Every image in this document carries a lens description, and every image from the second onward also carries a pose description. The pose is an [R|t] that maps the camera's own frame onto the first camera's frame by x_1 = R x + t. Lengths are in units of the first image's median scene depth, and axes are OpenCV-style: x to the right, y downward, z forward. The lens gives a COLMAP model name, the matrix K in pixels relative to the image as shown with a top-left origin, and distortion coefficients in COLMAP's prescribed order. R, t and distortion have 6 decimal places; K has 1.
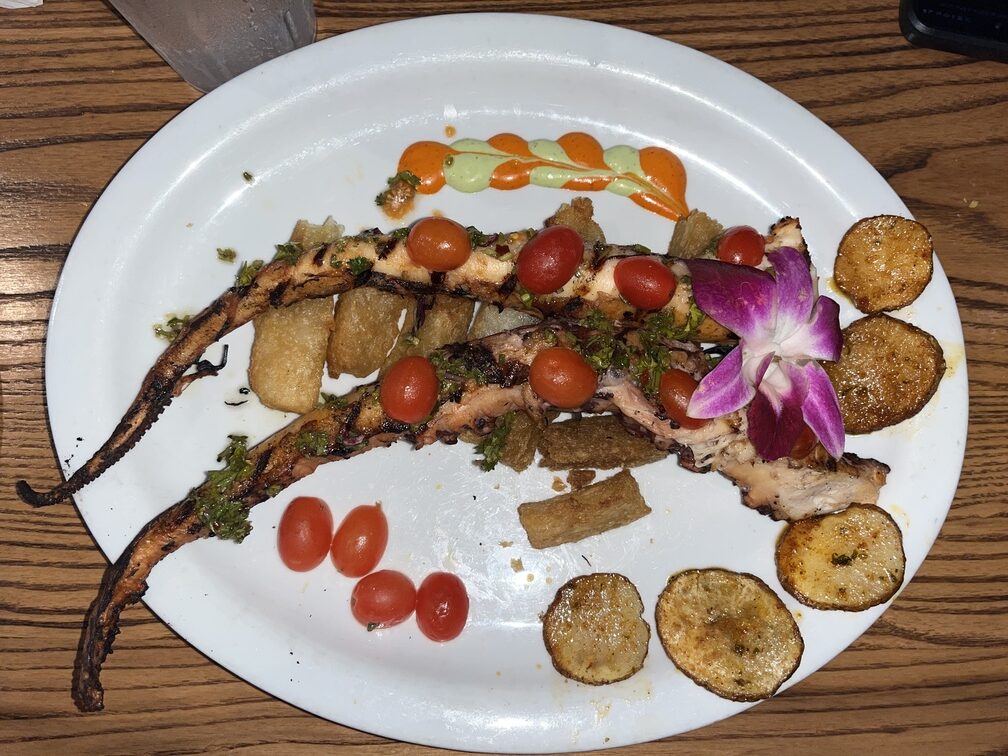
lens RADIAL K [[764.0, 0, 504.1], [0, 764.0, 375.3], [0, 0, 1]] dist [0.015041, -0.016227]
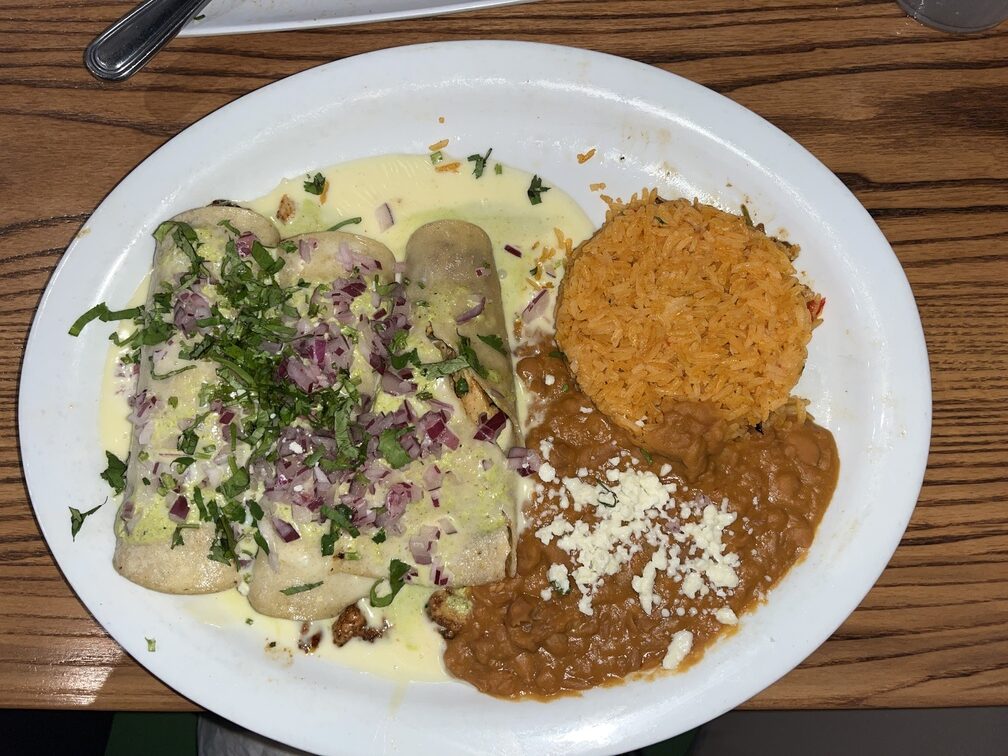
lens RADIAL K [[764.0, 0, 504.6], [0, 764.0, 378.7], [0, 0, 1]] dist [0.015041, -0.016227]
pose [[0.998640, -0.032577, 0.040702, -1.024043], [0.033575, 0.999146, -0.024072, 0.107543], [-0.039883, 0.025406, 0.998881, 0.010059]]
